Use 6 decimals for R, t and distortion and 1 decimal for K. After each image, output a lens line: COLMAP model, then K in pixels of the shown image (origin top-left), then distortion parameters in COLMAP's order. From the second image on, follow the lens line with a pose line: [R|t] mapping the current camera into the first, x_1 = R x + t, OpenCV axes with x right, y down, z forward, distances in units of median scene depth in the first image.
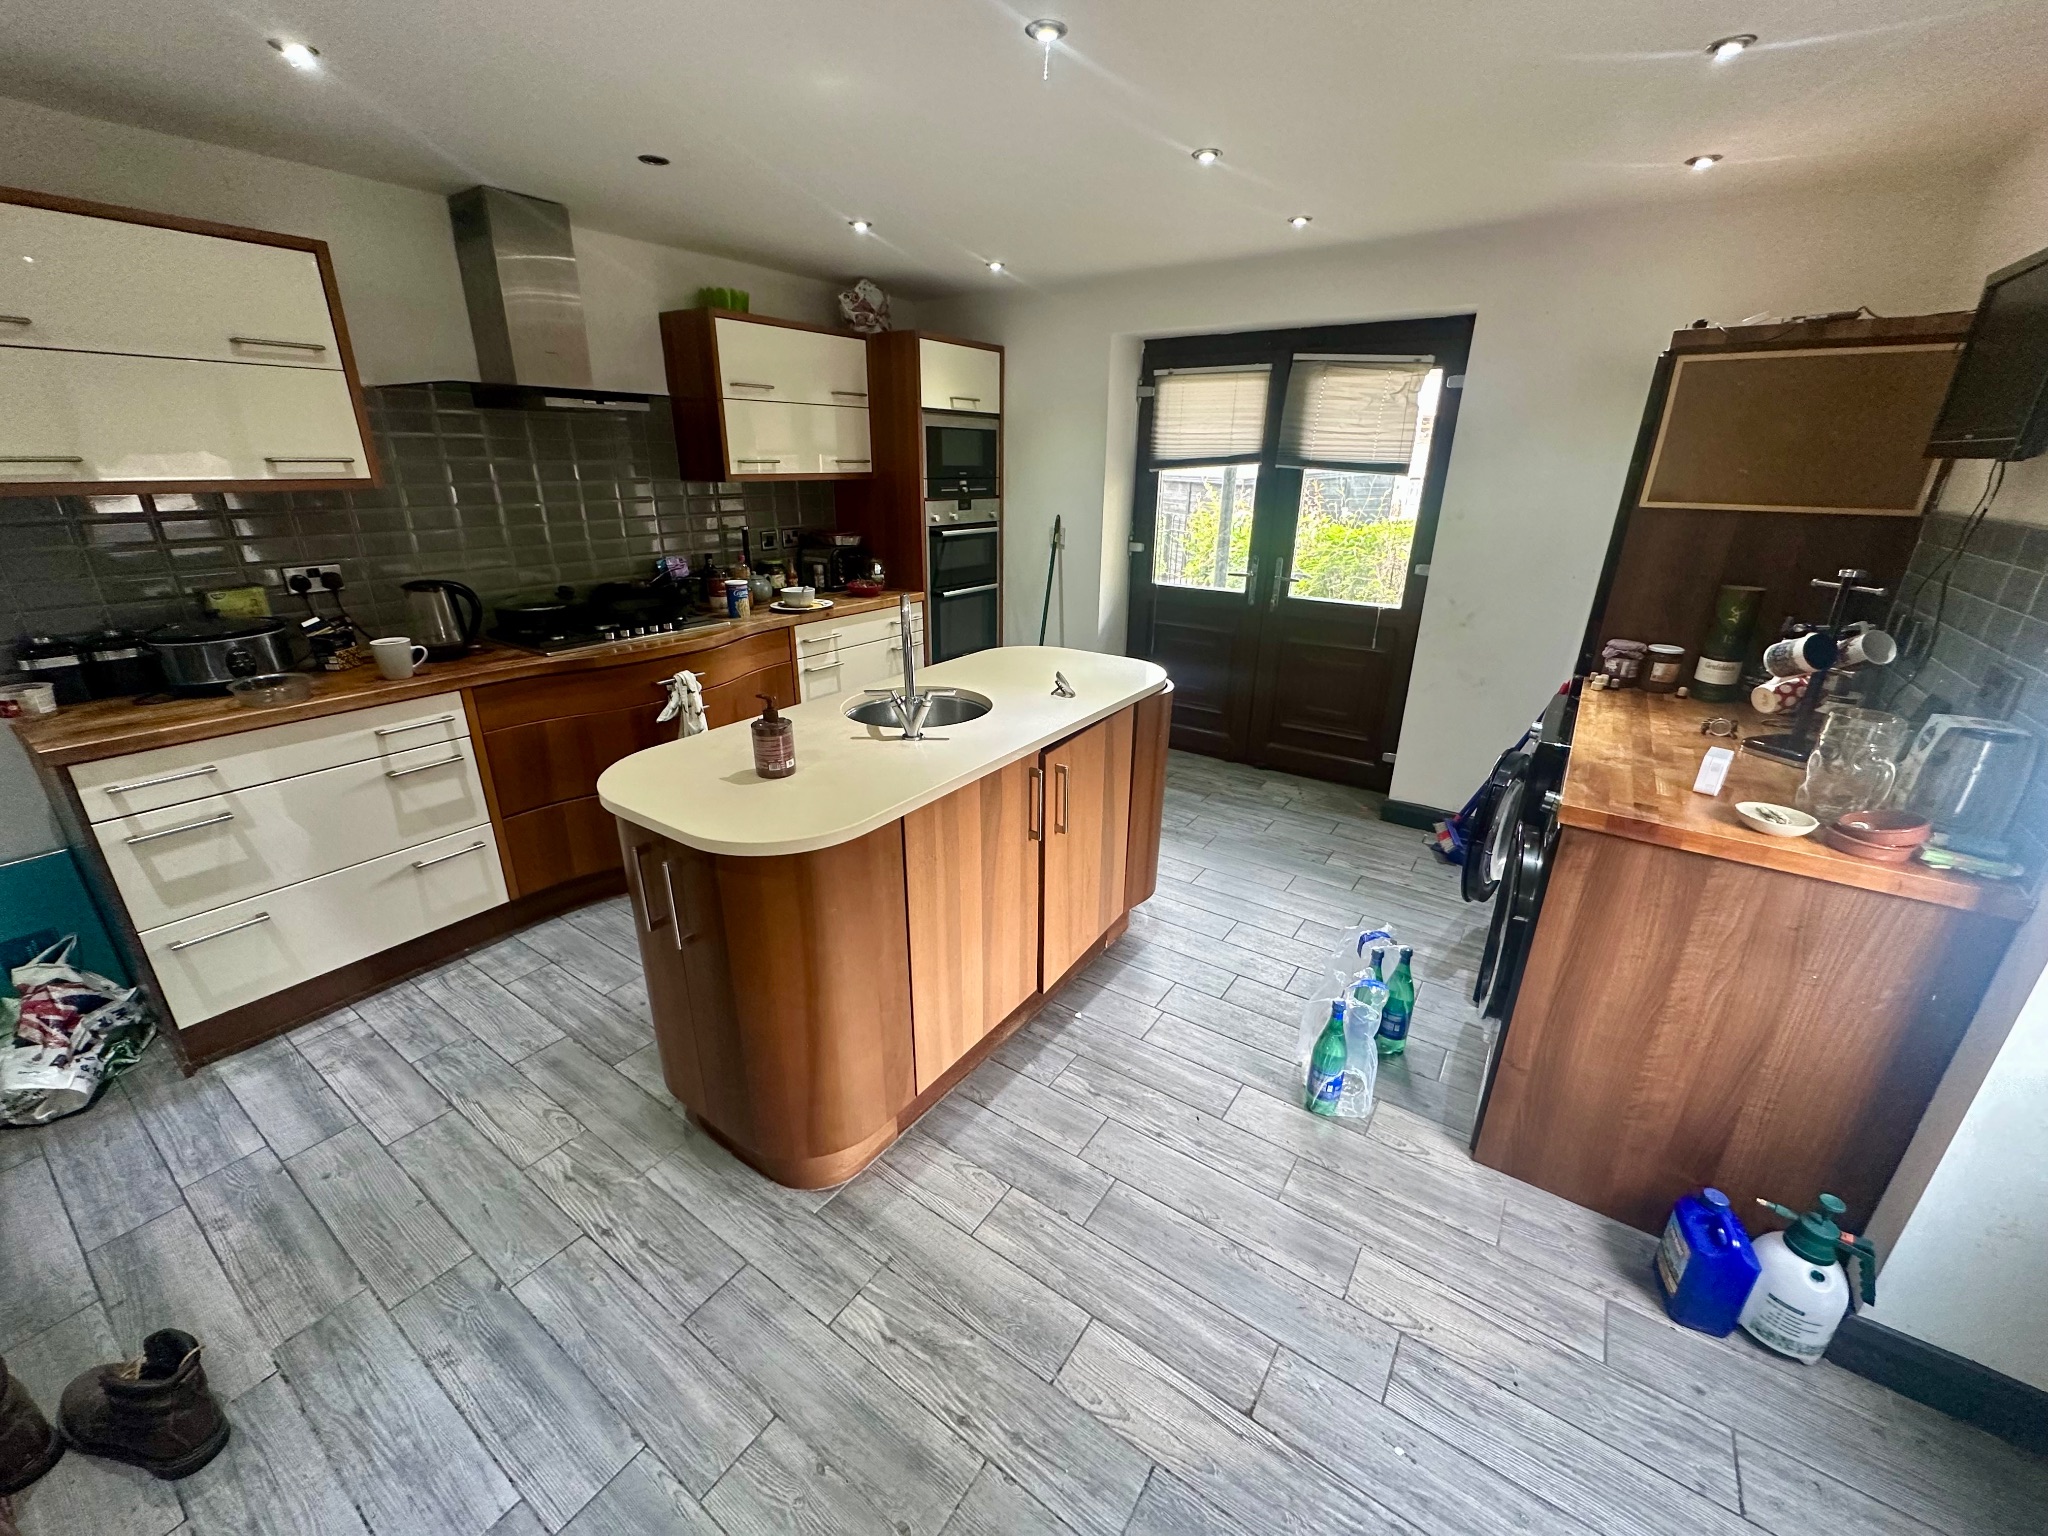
lens RADIAL K [[813.7, 0, 1022.2], [0, 813.7, 765.8], [0, 0, 1]] dist [-0.003444, 0.000091]
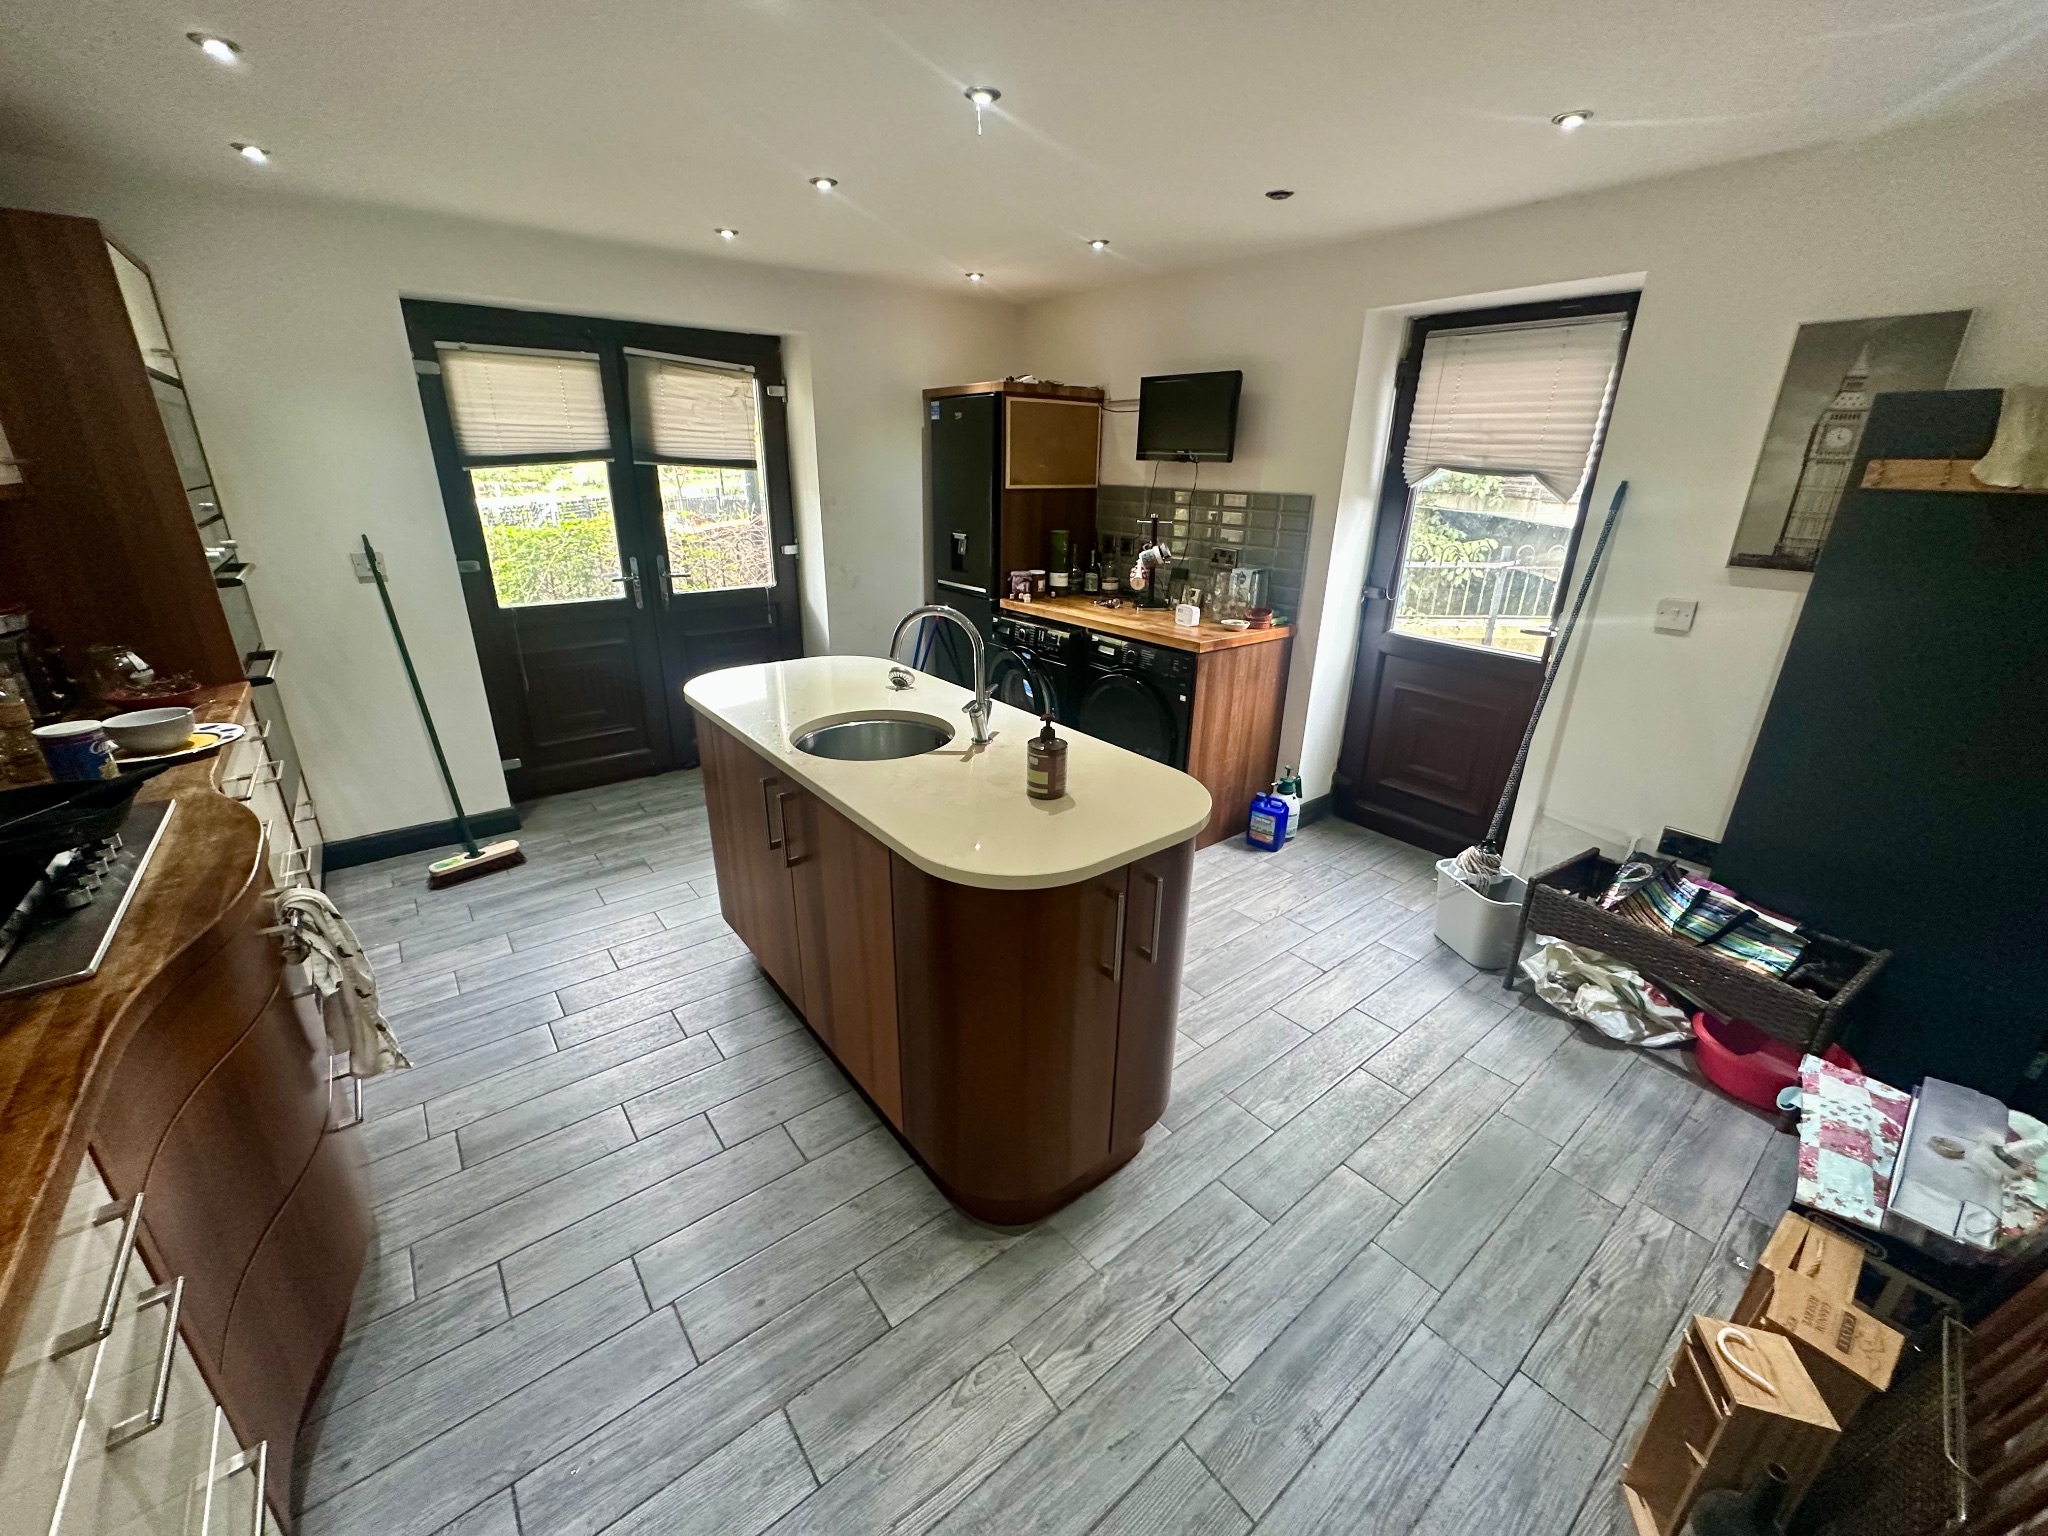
lens RADIAL K [[813.7, 0, 1022.6], [0, 813.7, 764.8], [0, 0, 1]] dist [-0.003444, 0.000091]
pose [[0.291384, -0.341683, 0.893503, -0.650602], [0.326573, 0.913451, 0.242811, -0.149755], [-0.899136, 0.221043, 0.377750, 0.360959]]
